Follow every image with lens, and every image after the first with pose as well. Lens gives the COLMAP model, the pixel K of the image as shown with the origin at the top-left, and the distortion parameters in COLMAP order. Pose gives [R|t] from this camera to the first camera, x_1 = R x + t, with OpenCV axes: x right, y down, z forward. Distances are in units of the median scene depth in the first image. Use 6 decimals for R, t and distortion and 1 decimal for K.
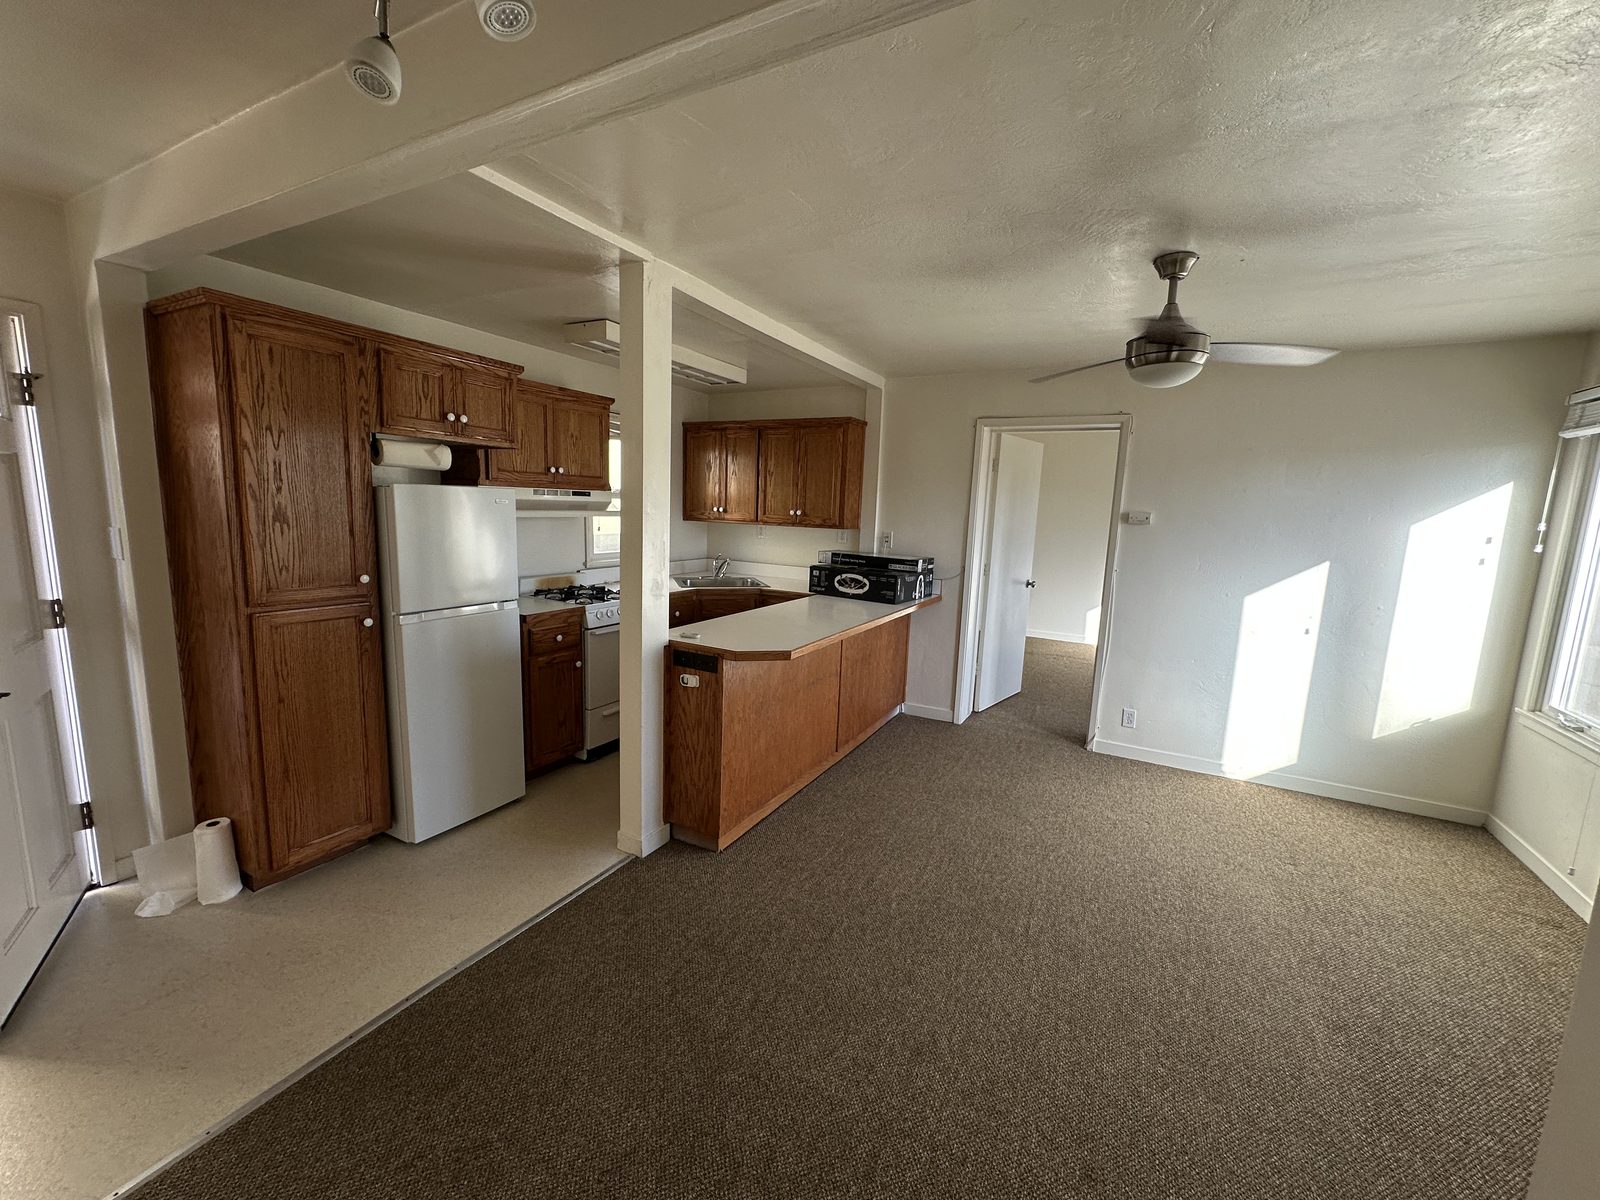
lens RADIAL K [[636.1, 0, 800.0], [0, 636.1, 600.0], [0, 0, 1]] dist [0.001391, 0.000227]
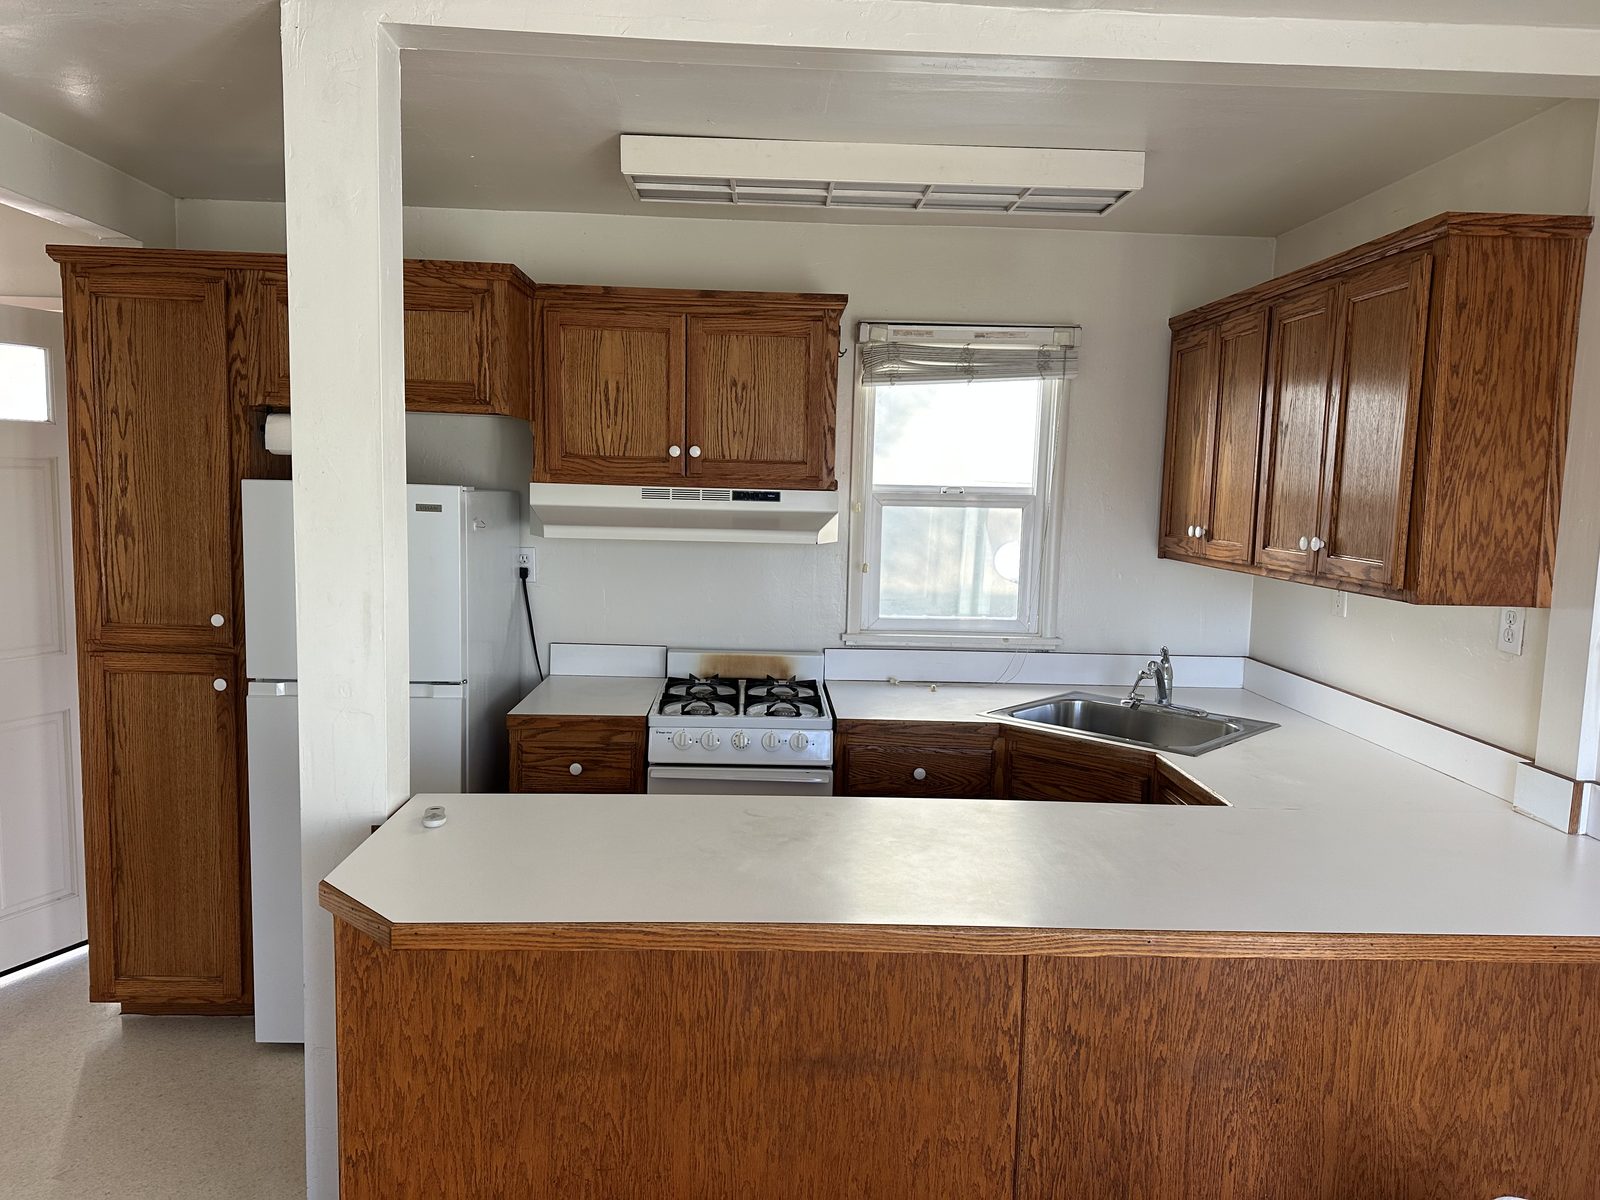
lens RADIAL K [[1113.6, 0, 800.0], [0, 1113.6, 600.0], [0, 0, 1]] dist [0.102049, -0.111999]
pose [[0.507344, 0.066255, -0.859193, 0.552461], [-0.135088, 0.990828, -0.003362, -0.110839], [0.851089, 0.117772, 0.511641, 0.747218]]
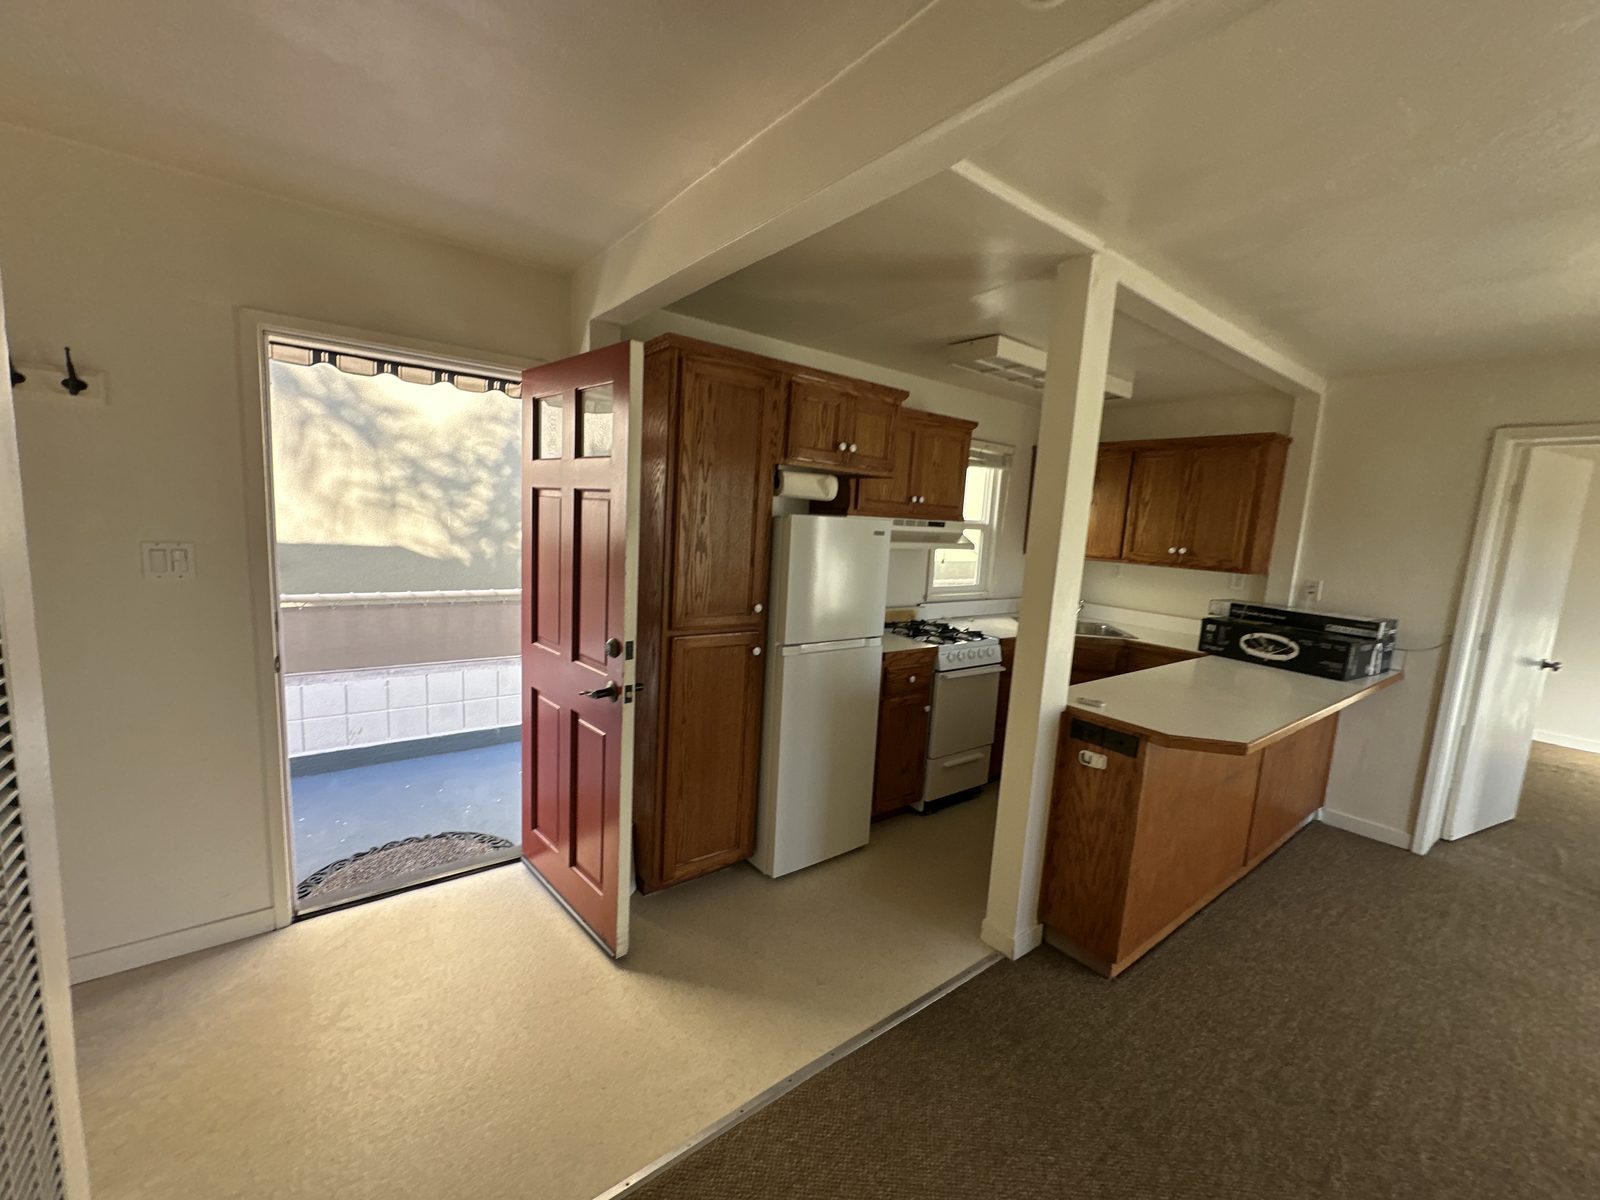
lens RADIAL K [[636.1, 0, 800.0], [0, 636.1, 600.0], [0, 0, 1]] dist [0.001391, 0.000227]
pose [[0.913686, 0.068385, -0.400626, -0.182931], [-0.083188, 0.996340, -0.019651, -0.026379], [0.397816, 0.051282, 0.916031, 0.085871]]
